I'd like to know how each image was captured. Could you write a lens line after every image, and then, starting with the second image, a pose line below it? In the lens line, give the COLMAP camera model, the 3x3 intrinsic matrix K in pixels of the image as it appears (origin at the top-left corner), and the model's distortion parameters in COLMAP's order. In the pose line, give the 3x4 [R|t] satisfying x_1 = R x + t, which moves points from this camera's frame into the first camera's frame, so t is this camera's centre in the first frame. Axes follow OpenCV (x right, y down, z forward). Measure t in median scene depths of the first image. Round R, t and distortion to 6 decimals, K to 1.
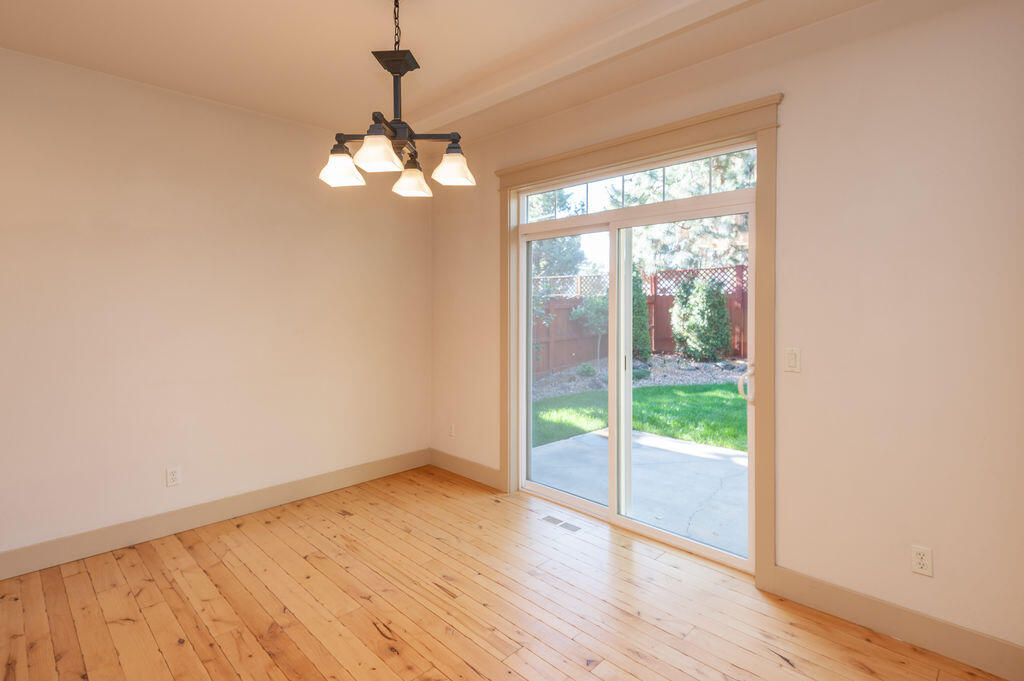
lens RADIAL K [[517.4, 0, 511.2], [0, 517.4, 305.8], [0, 0, 1]] dist [0.004910, 0.001016]
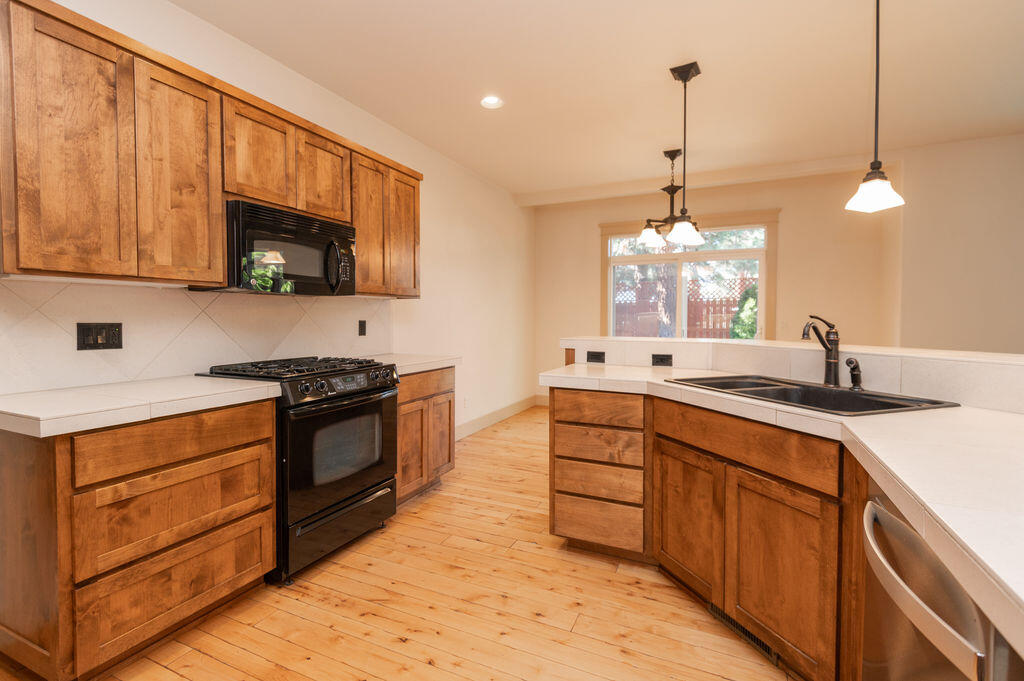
lens RADIAL K [[470.5, 0, 509.2], [0, 470.5, 335.1], [0, 0, 1]] dist [0.048414, -0.025911]
pose [[0.942672, -0.012069, 0.333503, -0.834951], [-0.001000, 0.999239, 0.038985, 0.043208], [-0.333720, -0.037084, 0.941943, -0.379488]]
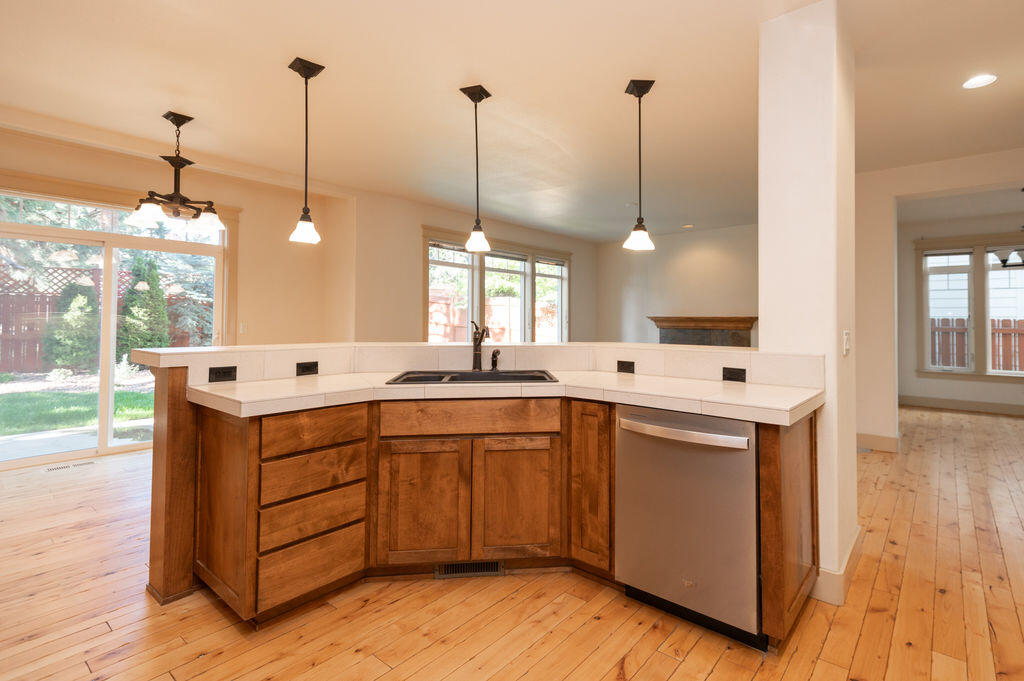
lens RADIAL K [[488.3, 0, 552.4], [0, 488.3, 310.1], [0, 0, 1]] dist [0.004744, -0.000027]
pose [[-0.113412, 0.020889, 0.993328, -1.085449], [-0.005087, 0.999754, -0.021605, 0.040987], [-0.993535, -0.007503, -0.113278, -0.053861]]
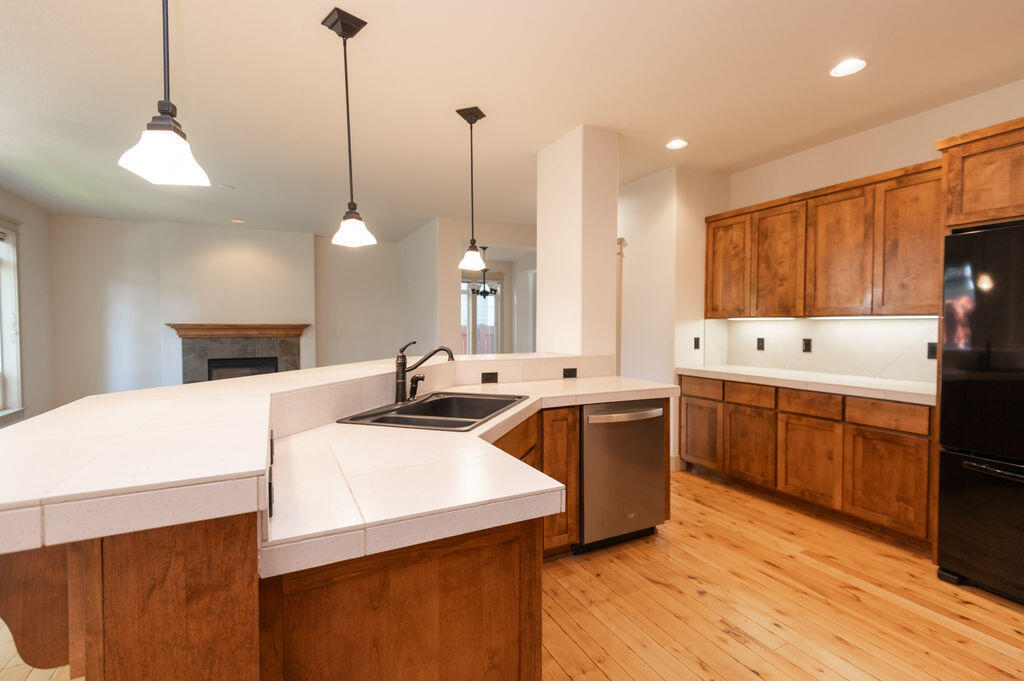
lens RADIAL K [[463.8, 0, 514.3], [0, 463.8, 335.4], [0, 0, 1]] dist [0.002850, -0.000549]
pose [[-0.952654, -0.009013, 0.303923, -0.652090], [-0.002356, 0.999749, 0.022262, 0.024038], [-0.304048, 0.020492, -0.952436, 0.445438]]
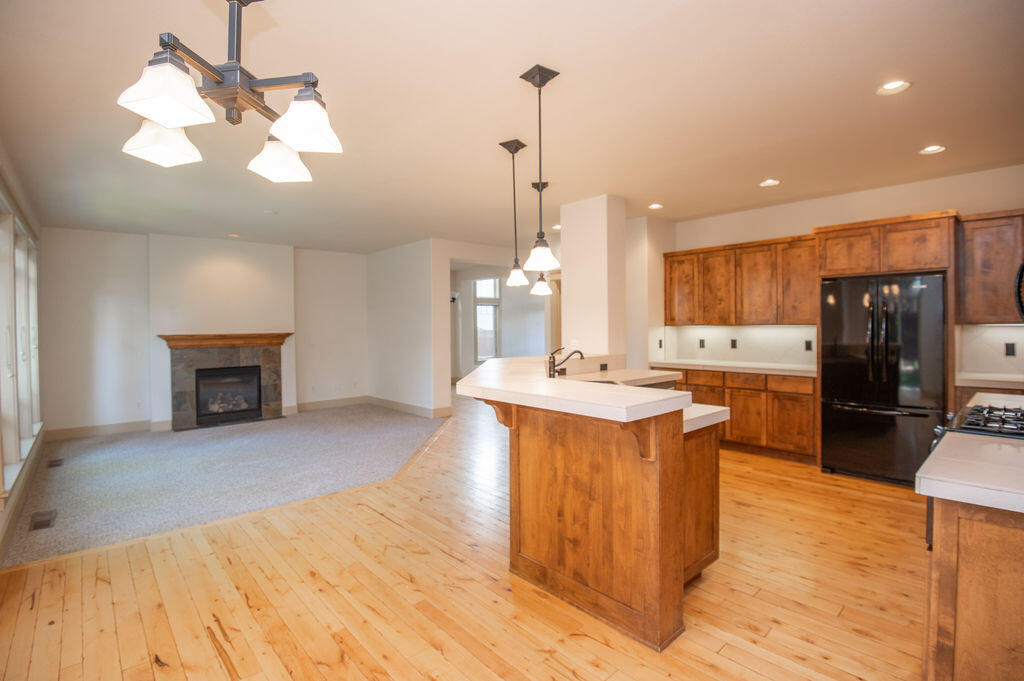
lens RADIAL K [[482.8, 0, 510.1], [0, 482.8, 325.6], [0, 0, 1]] dist [-0.018752, -0.015475]
pose [[-0.998504, 0.009622, 0.053831, -0.332151], [0.009612, 0.999954, -0.000452, 0.002783], [-0.053832, 0.000066, -0.998550, 0.859136]]
